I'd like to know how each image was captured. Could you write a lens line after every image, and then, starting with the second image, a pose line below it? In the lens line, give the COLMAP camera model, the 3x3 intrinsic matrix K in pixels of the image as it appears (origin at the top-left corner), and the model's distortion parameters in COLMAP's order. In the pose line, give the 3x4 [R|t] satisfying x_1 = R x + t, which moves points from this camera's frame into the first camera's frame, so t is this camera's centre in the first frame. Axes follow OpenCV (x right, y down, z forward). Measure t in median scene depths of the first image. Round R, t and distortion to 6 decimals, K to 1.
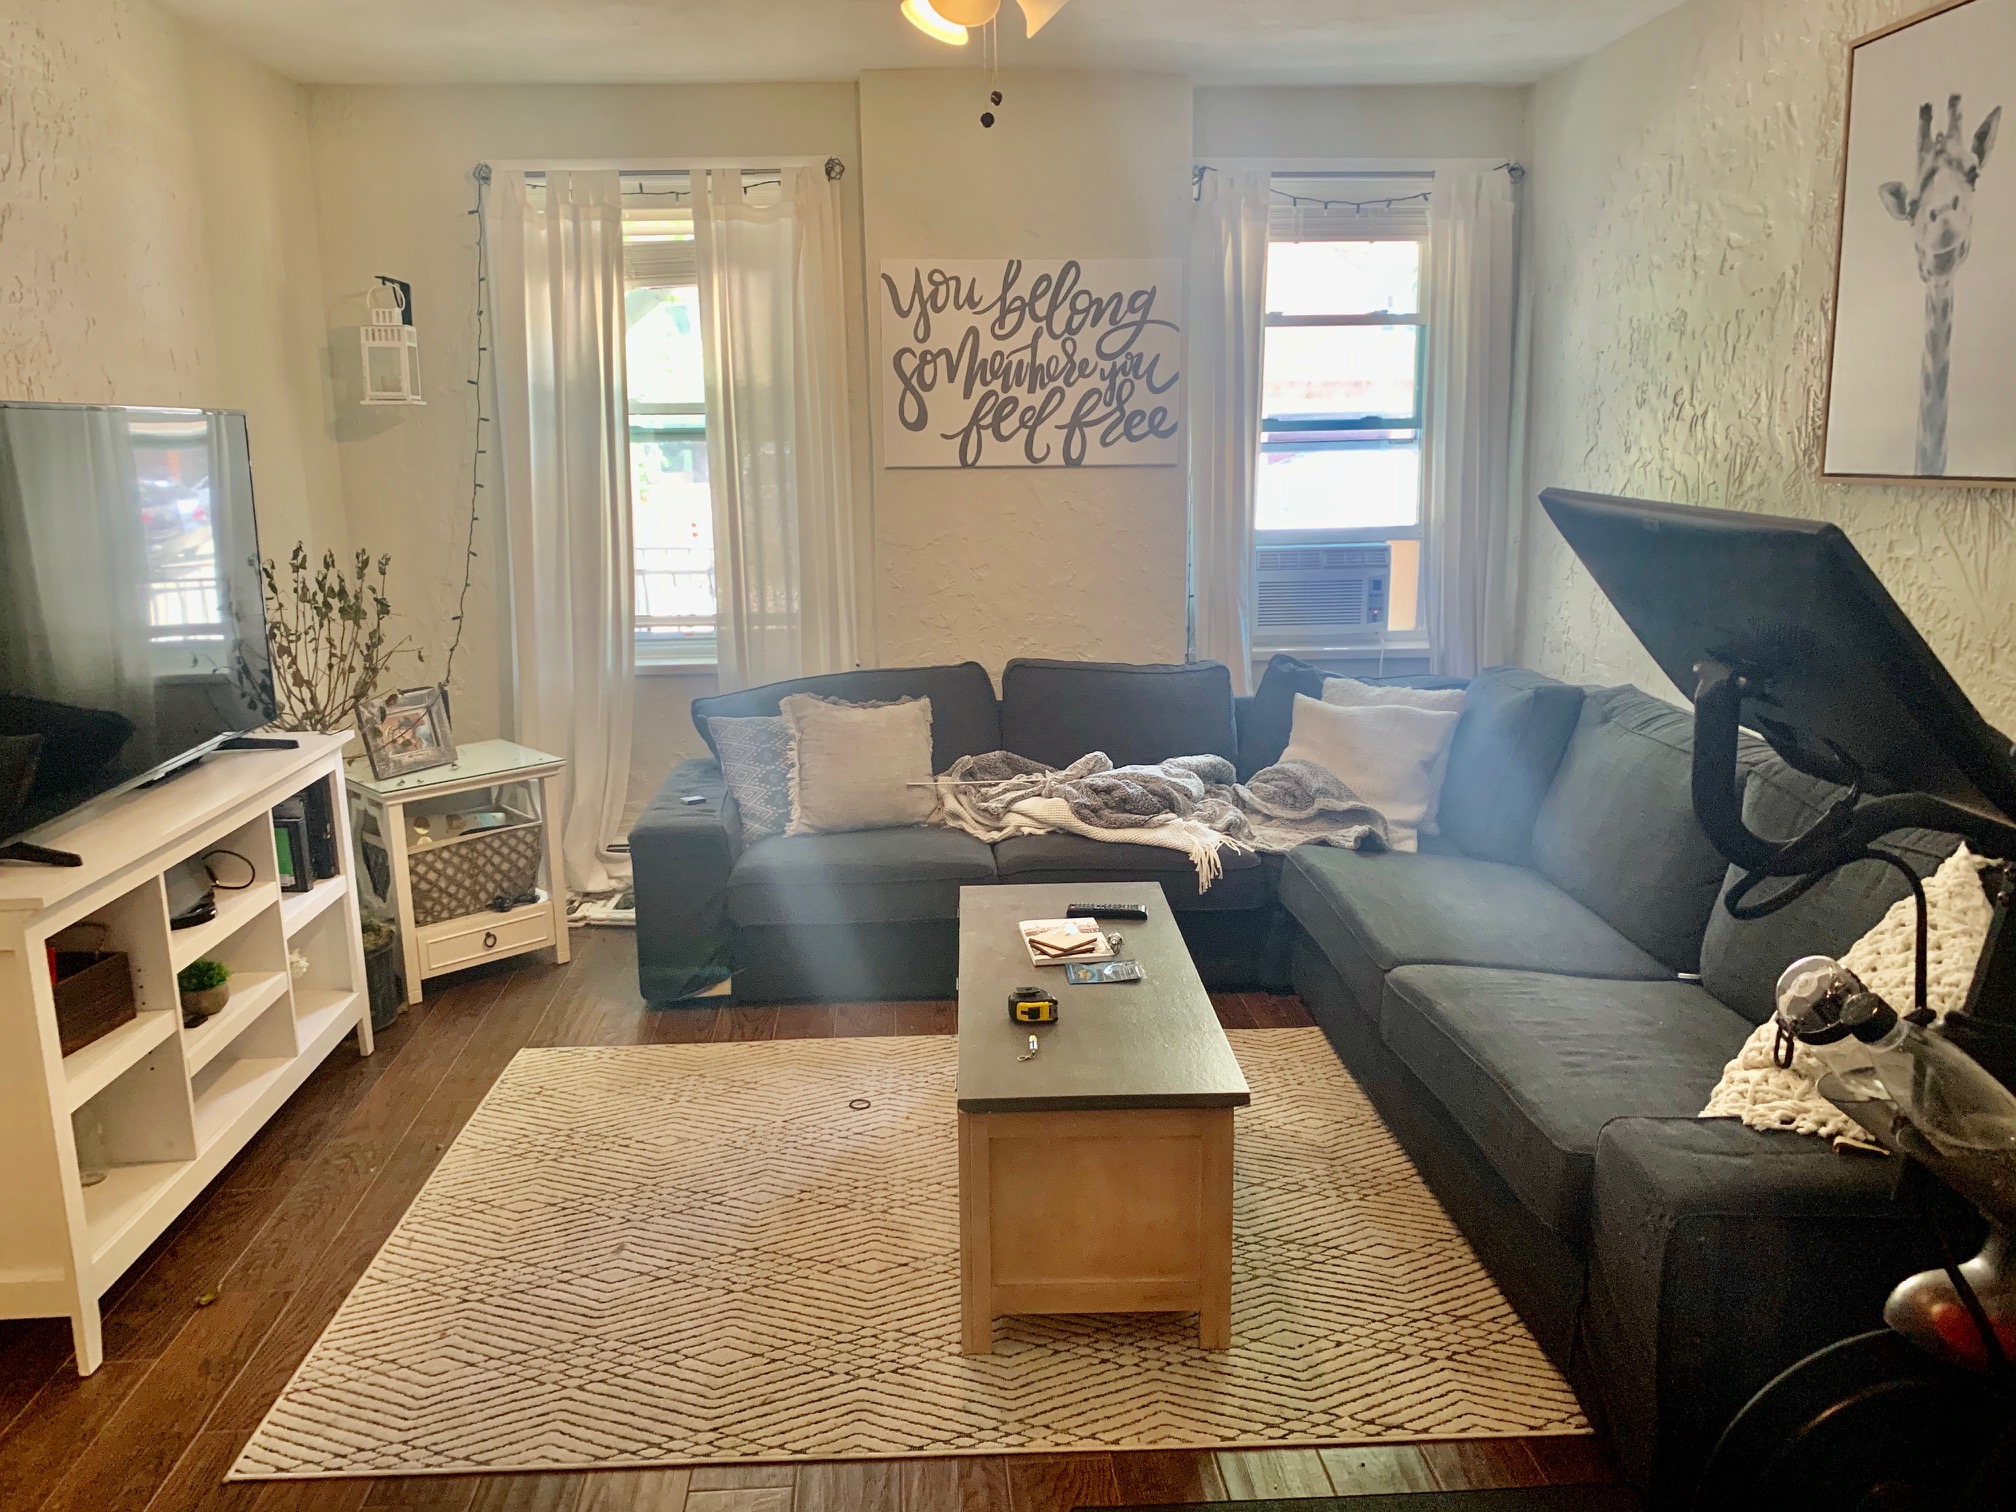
lens RADIAL K [[1556.0, 0, 992.4], [0, 1556.0, 765.3], [0, 0, 1]] dist [0.011925, -0.024190]
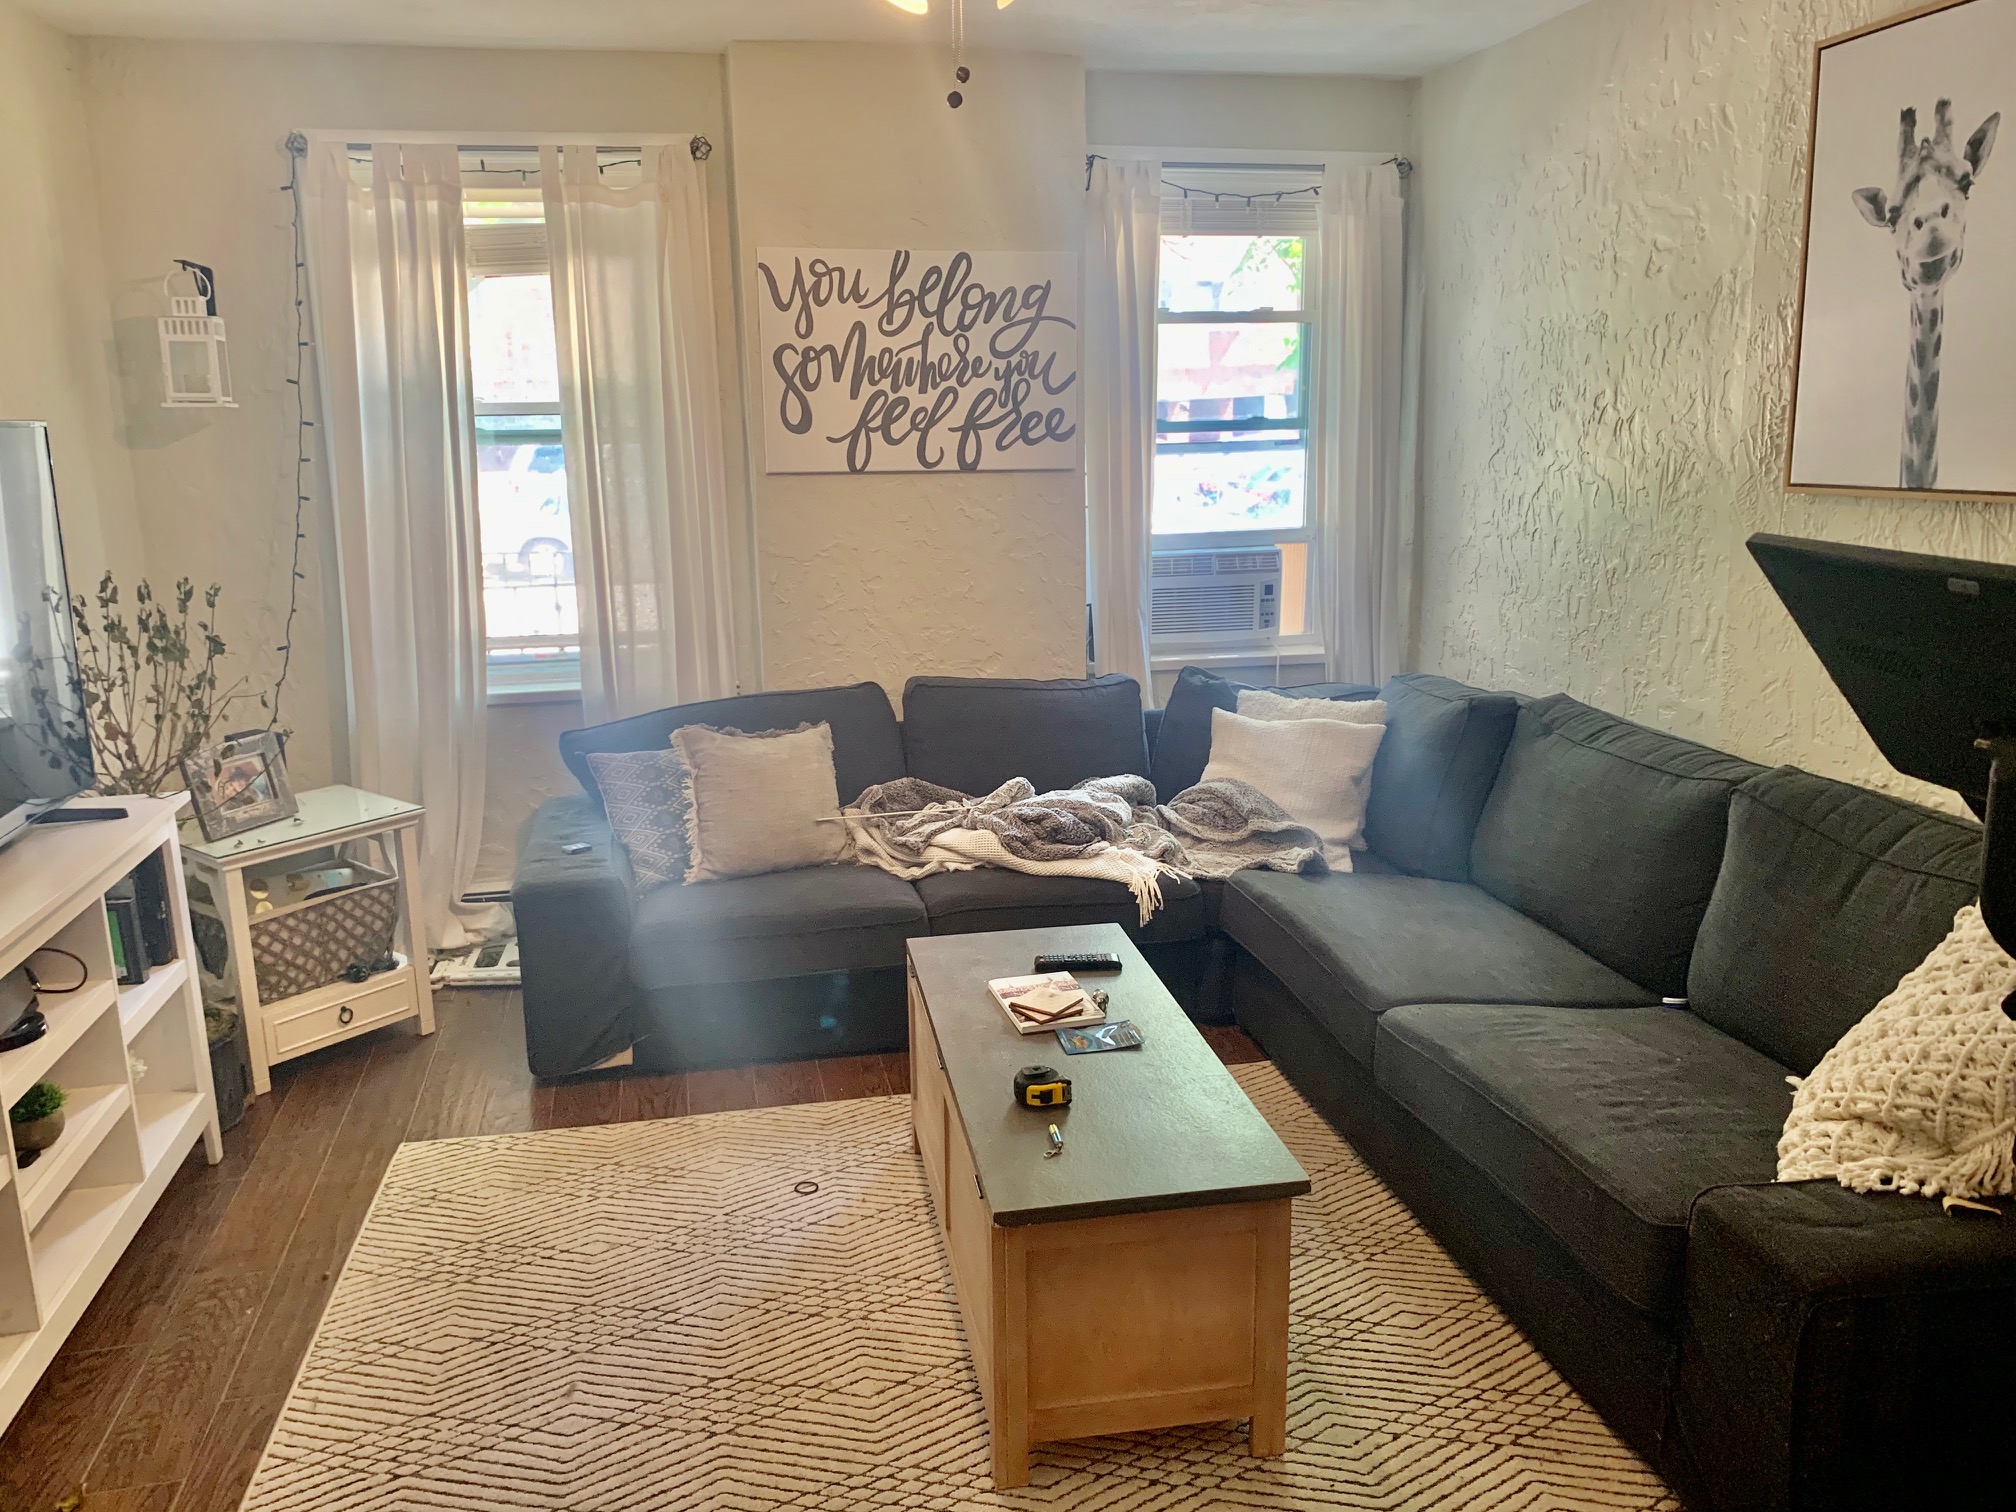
lens RADIAL K [[1556.0, 0, 1002.4], [0, 1556.0, 762.3], [0, 0, 1]] dist [0.011925, -0.024190]
pose [[0.988857, -0.034239, 0.144881, -0.083808], [0.033138, 0.999401, 0.010002, -0.029800], [-0.145137, -0.005089, 0.989399, 0.077916]]
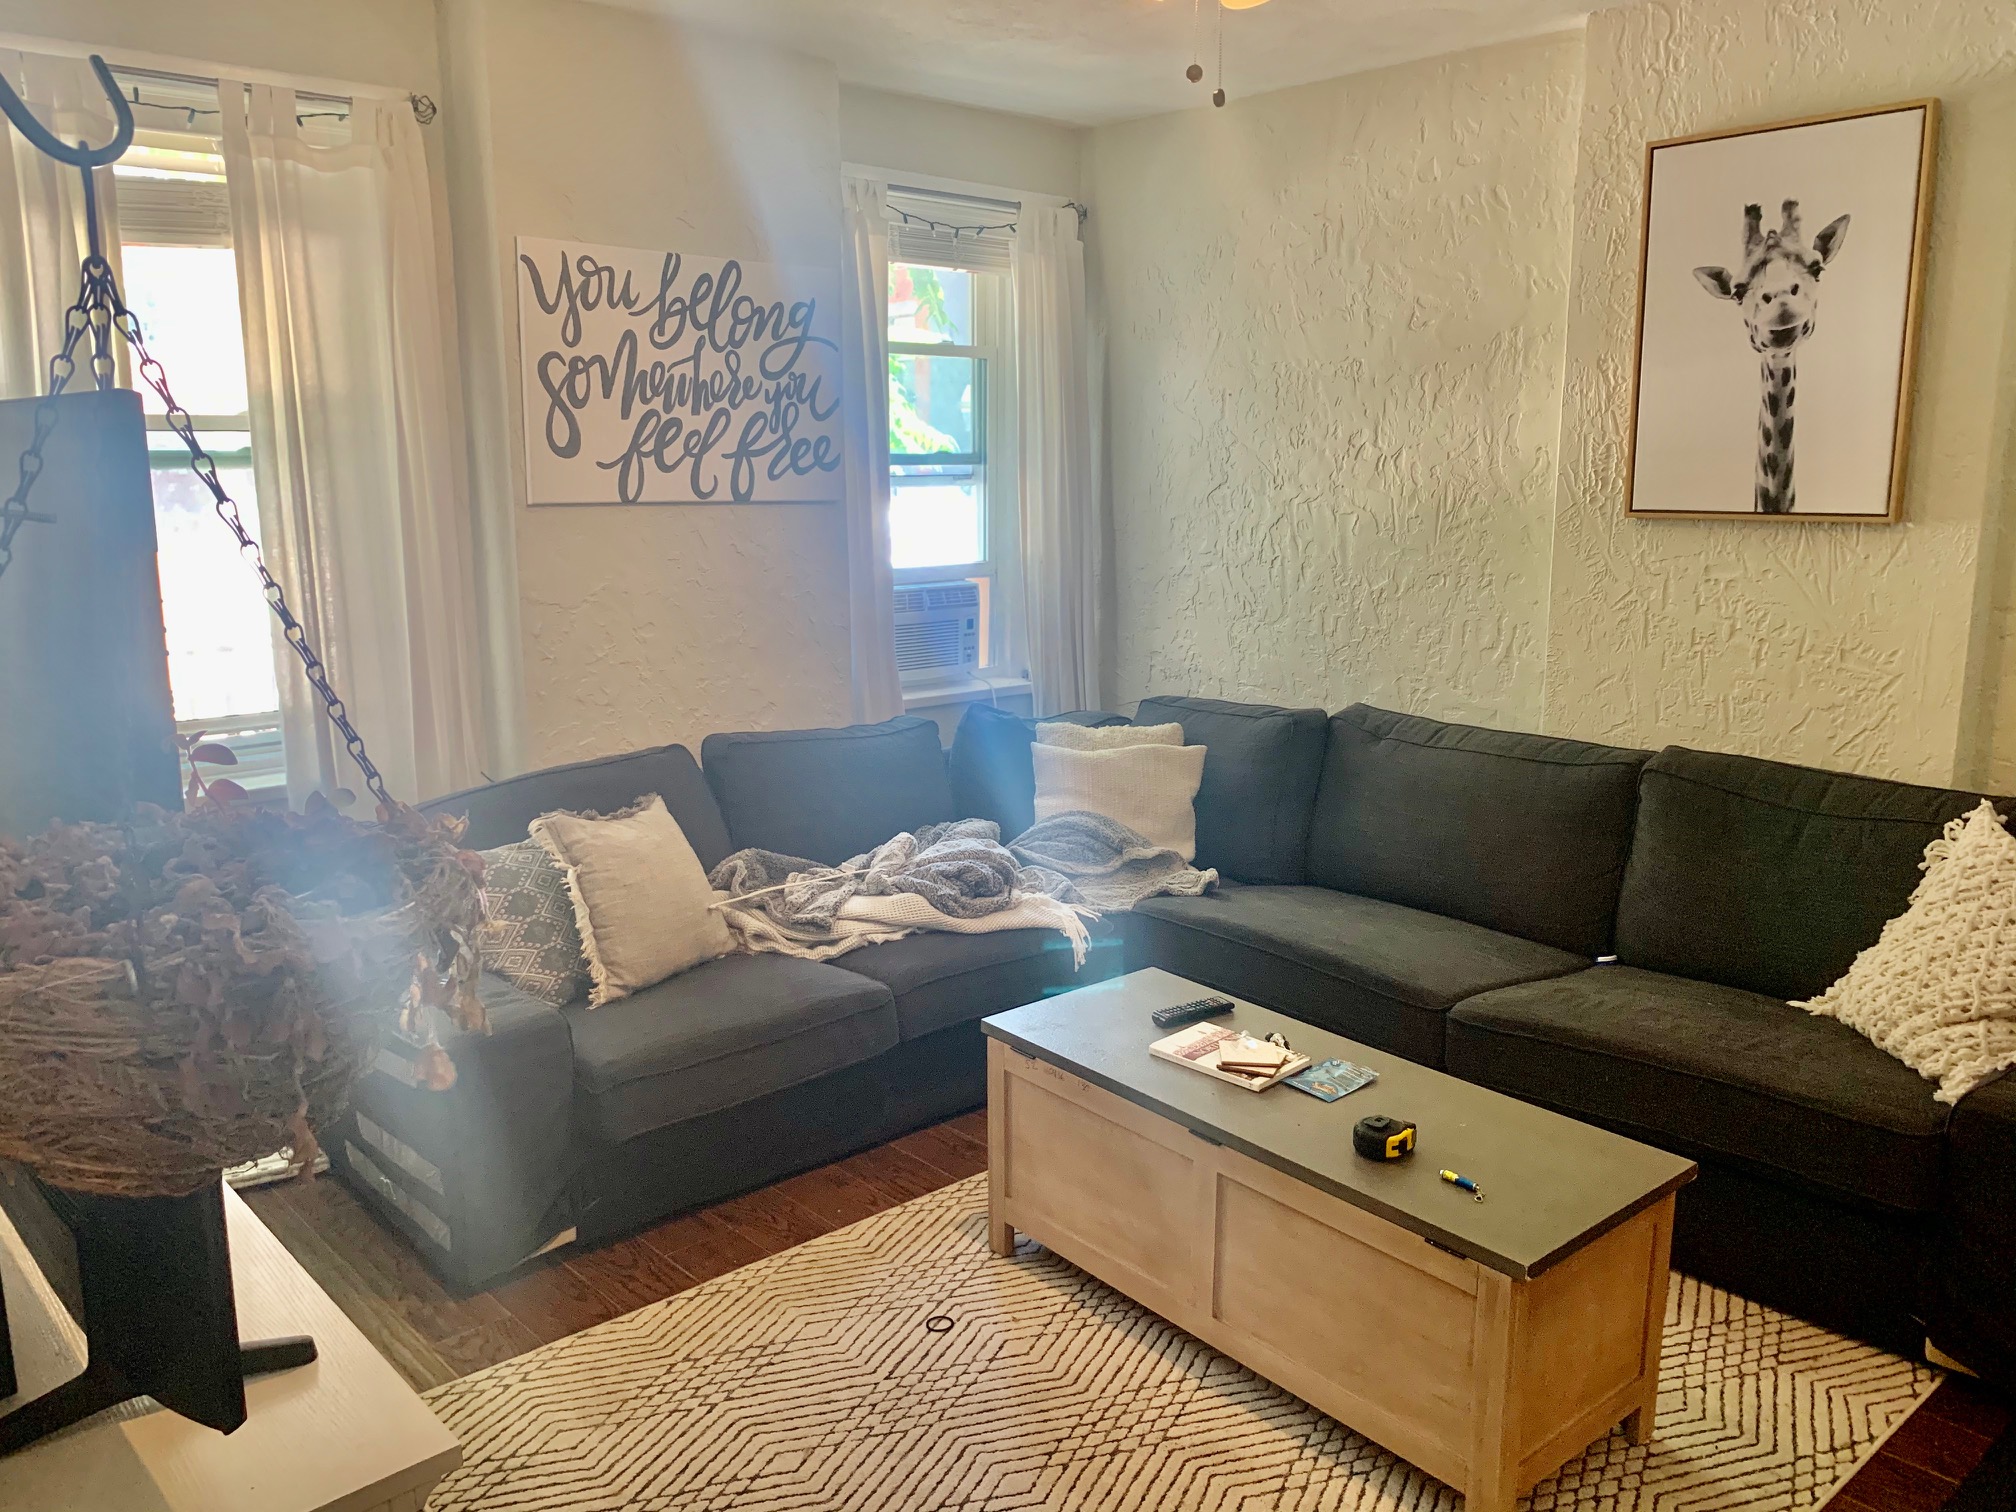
lens RADIAL K [[1556.0, 0, 1018.3], [0, 1556.0, 751.6], [0, 0, 1]] dist [0.011925, -0.024190]
pose [[0.774428, -0.105755, 0.623760, -0.447381], [0.120173, 0.992570, 0.019084, -0.067174], [-0.621143, 0.060180, 0.781383, 0.304448]]
